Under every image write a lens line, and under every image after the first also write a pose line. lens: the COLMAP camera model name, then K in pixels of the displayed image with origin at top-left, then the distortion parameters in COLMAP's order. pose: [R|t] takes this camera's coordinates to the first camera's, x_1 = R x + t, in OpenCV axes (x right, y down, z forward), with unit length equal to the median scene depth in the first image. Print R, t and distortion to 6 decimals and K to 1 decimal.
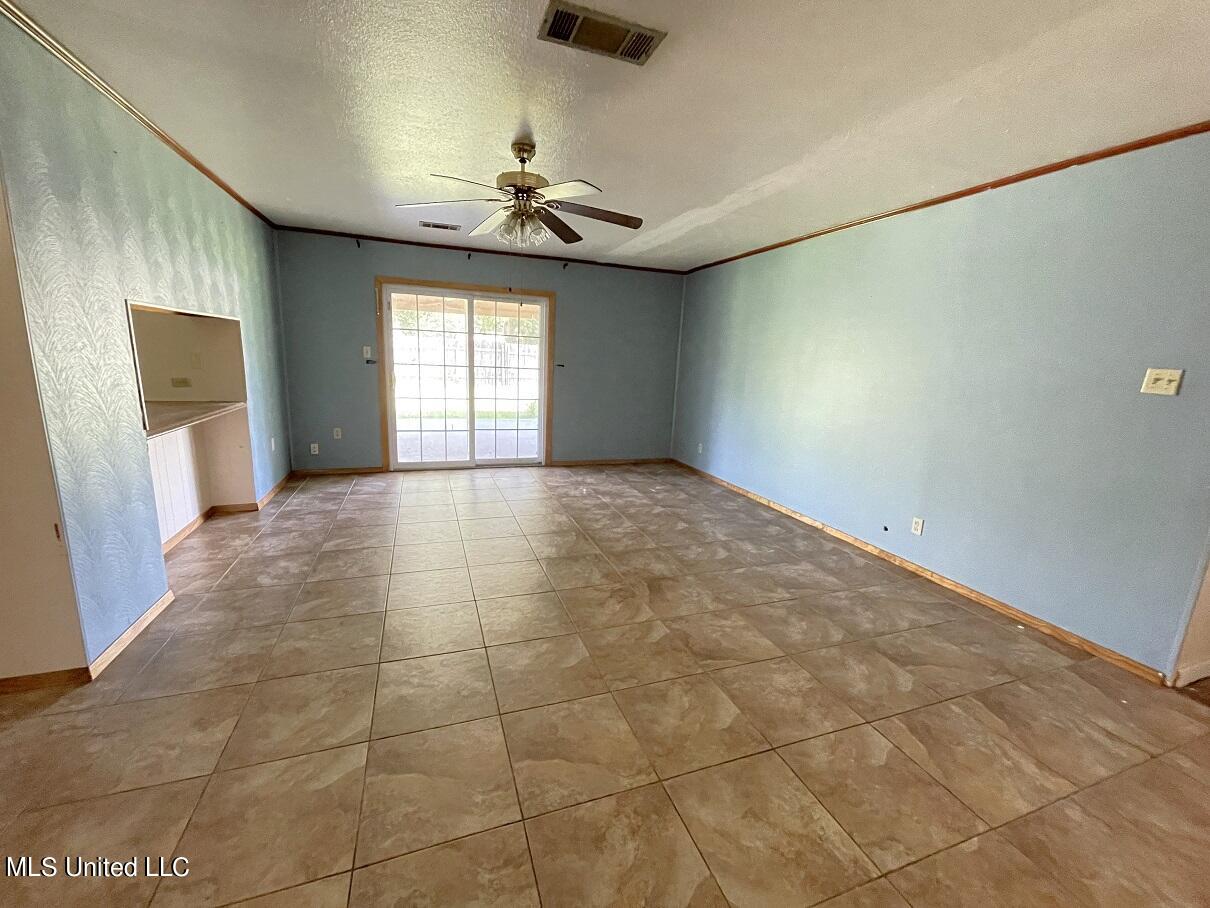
lens RADIAL K [[486.7, 0, 601.8], [0, 486.7, 456.5], [0, 0, 1]] dist [0.011359, 0.000077]
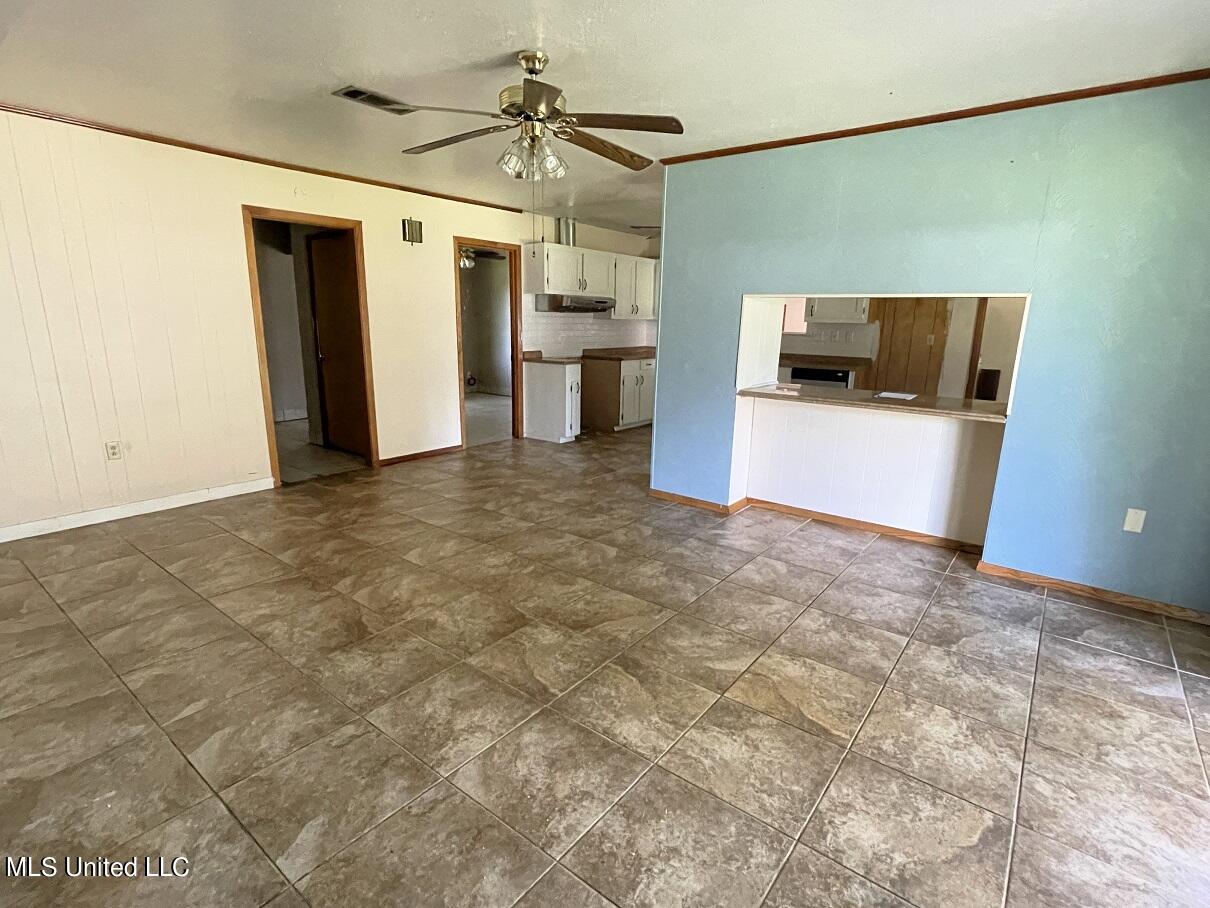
lens RADIAL K [[601.5, 0, 601.8], [0, 601.5, 450.6], [0, 0, 1]] dist [-0.000885, 0.000993]
pose [[-0.844547, 0.056184, -0.532525, 0.246196], [-0.164261, 0.919353, 0.357502, -0.335245], [0.509665, 0.389401, -0.767209, 1.662567]]
